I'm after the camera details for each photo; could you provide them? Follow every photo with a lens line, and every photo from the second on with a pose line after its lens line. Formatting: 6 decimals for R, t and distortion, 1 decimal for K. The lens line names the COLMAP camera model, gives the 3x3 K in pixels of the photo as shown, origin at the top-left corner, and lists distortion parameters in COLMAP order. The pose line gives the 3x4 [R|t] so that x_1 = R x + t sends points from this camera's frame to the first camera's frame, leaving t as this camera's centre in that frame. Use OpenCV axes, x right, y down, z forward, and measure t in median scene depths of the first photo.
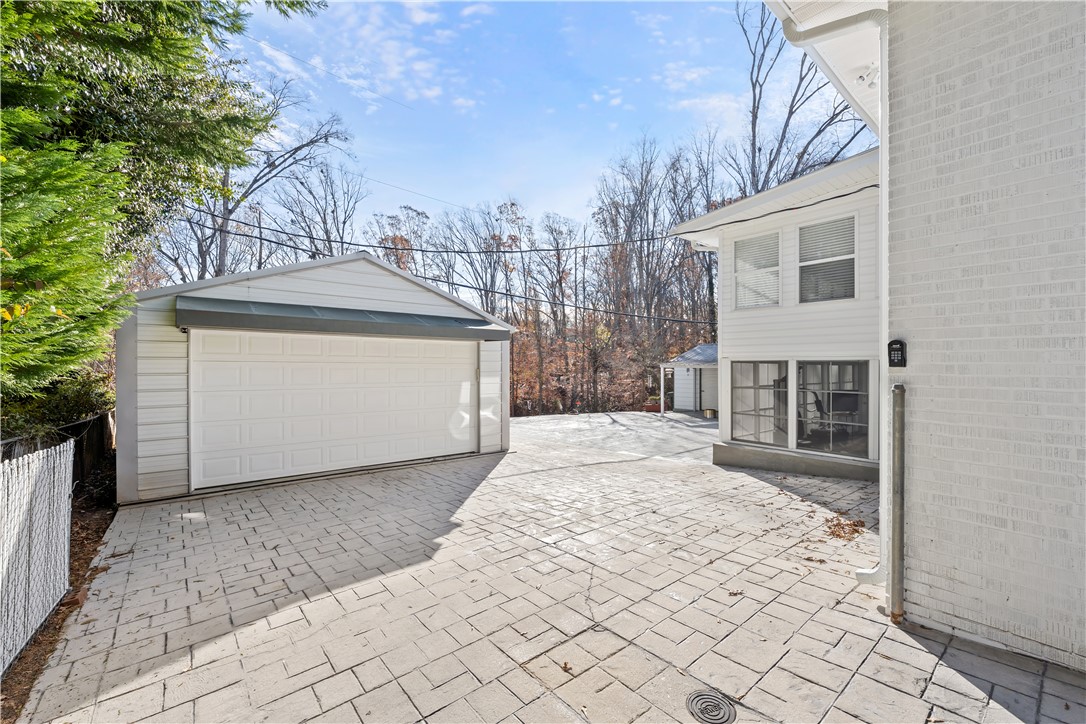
lens RADIAL K [[455.4, 0, 549.3], [0, 455.4, 369.3], [0, 0, 1]] dist [-0.001019, -0.000238]
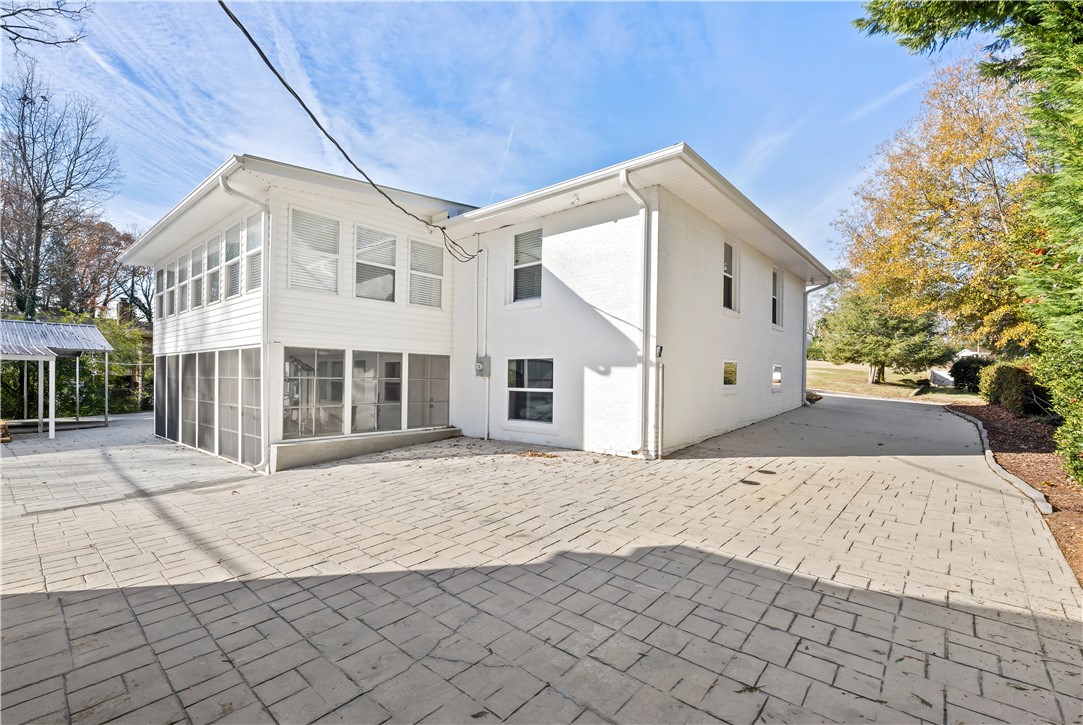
lens RADIAL K [[454.1, 0, 548.1], [0, 454.1, 371.6], [0, 0, 1]] dist [-0.001019, -0.000238]
pose [[-0.150923, 0.006627, 0.988523, -1.064950], [-0.008645, 0.999930, -0.008023, 0.062440], [-0.988508, -0.009757, -0.150856, 1.310309]]
